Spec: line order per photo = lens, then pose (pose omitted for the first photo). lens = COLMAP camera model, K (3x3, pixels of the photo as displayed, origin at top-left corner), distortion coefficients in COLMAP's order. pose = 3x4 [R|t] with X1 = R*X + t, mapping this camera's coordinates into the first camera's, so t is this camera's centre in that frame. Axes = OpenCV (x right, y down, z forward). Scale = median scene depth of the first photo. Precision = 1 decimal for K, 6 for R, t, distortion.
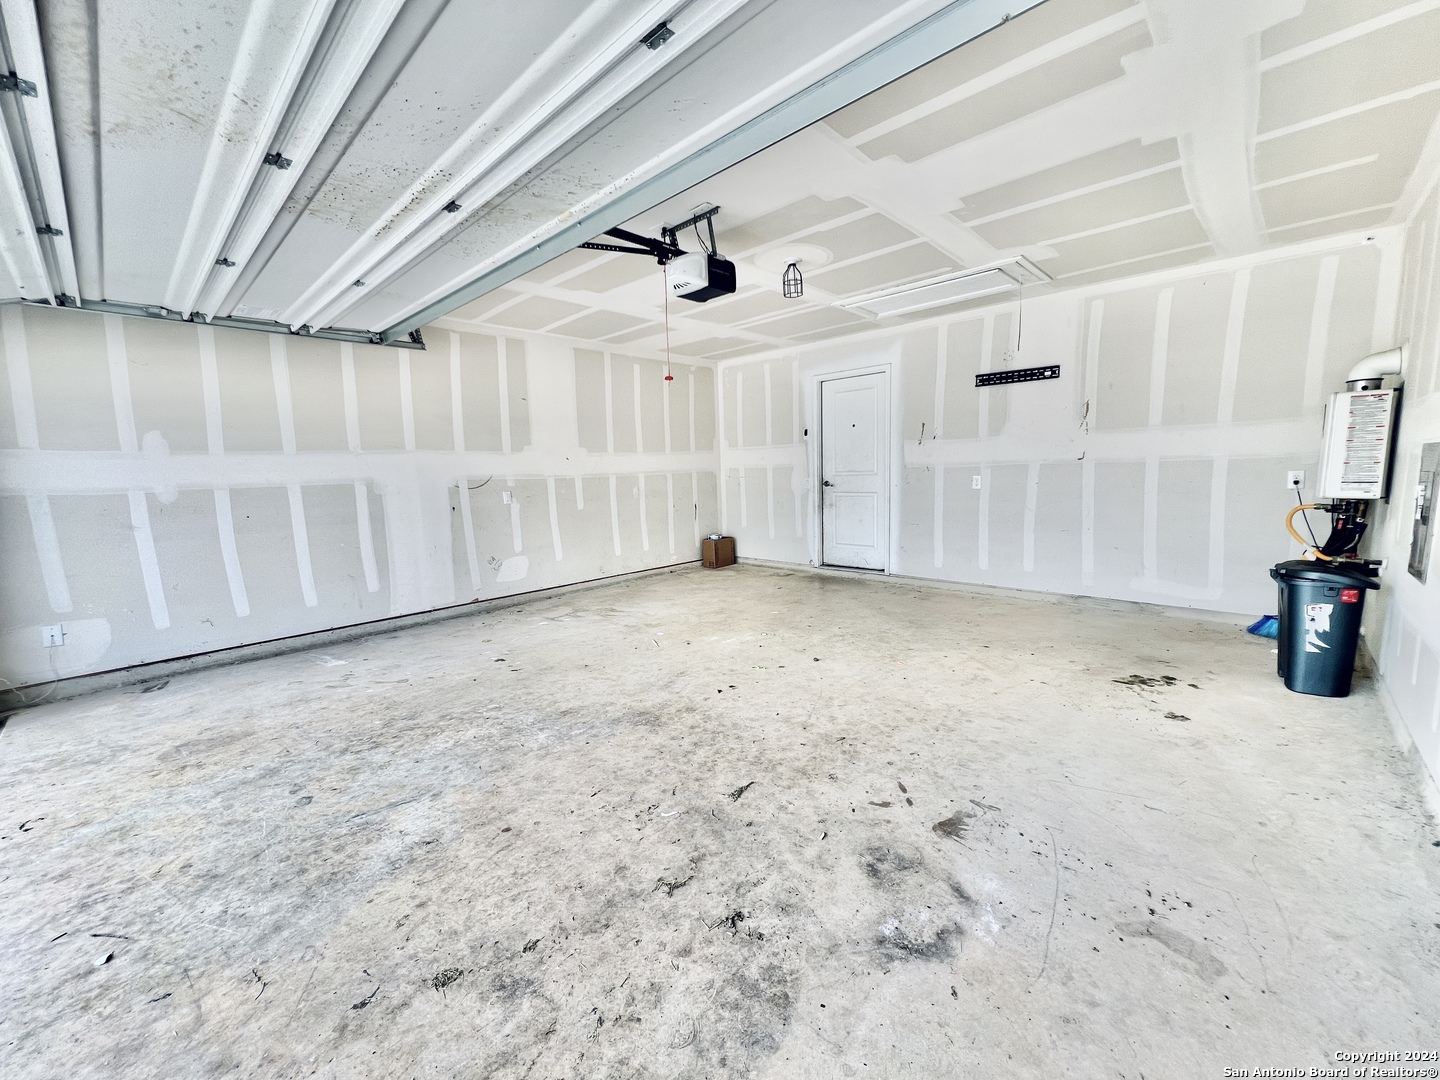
lens RADIAL K [[578.1, 0, 720.0], [0, 578.1, 540.0], [0, 0, 1]] dist [-0.002727, 0.000376]
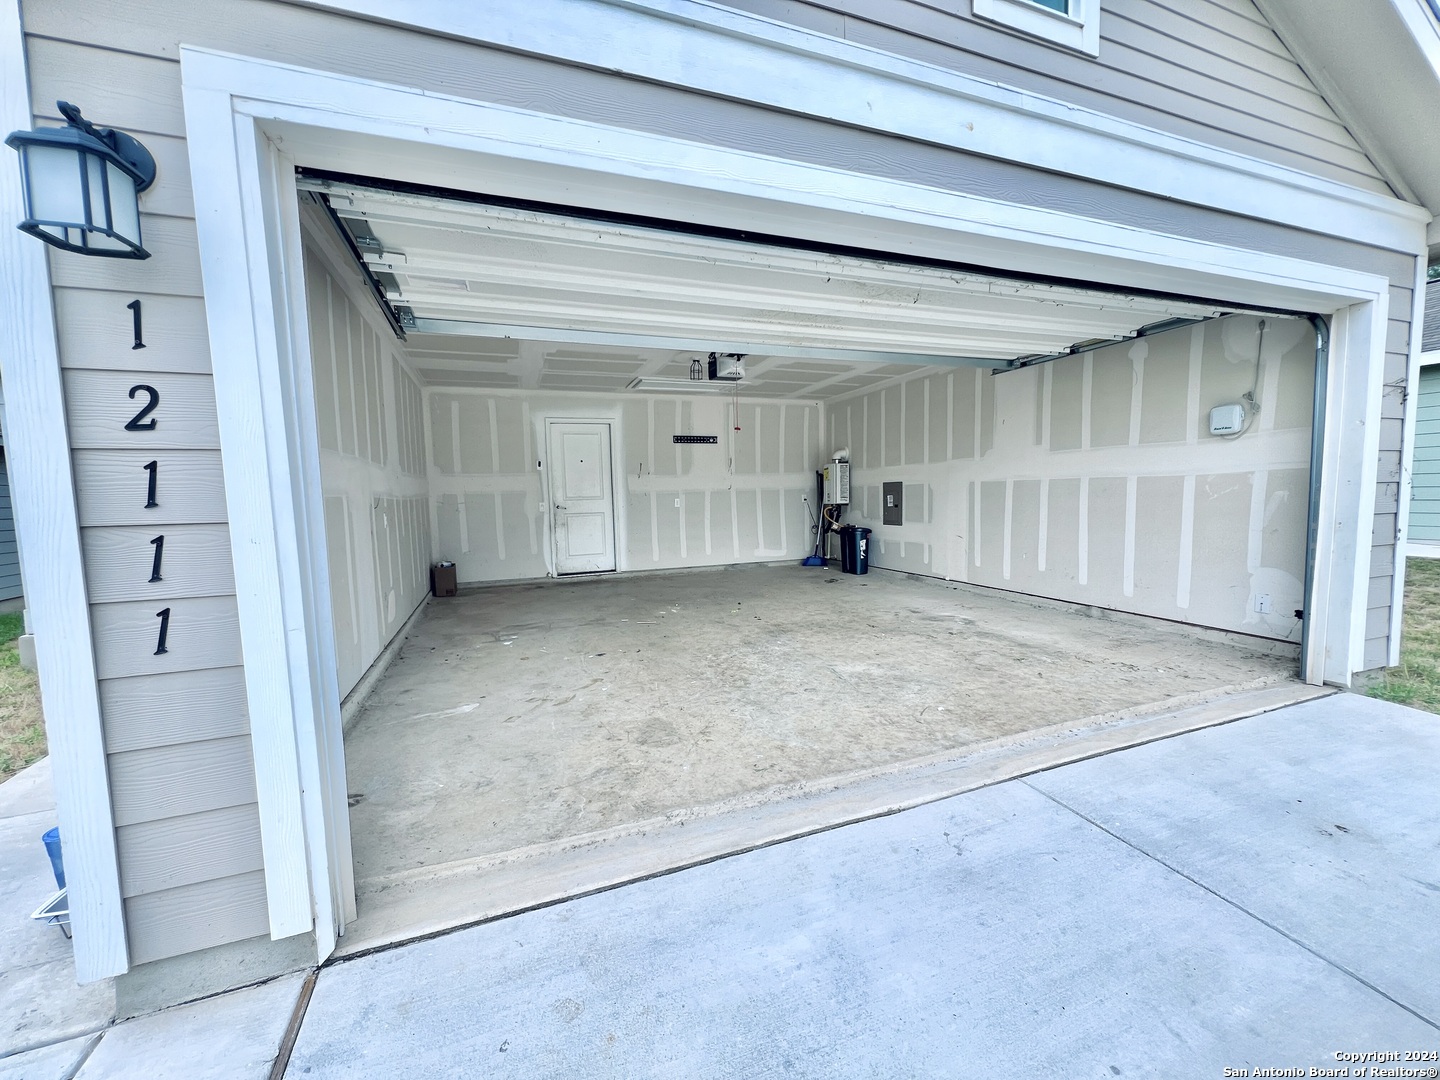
lens RADIAL K [[578.1, 0, 720.0], [0, 578.1, 540.0], [0, 0, 1]] dist [-0.002727, 0.000376]
pose [[0.436065, -0.054953, 0.898236, -1.699830], [0.121849, 0.992547, 0.001570, 0.022844], [-0.891628, 0.108765, 0.439511, 0.391869]]
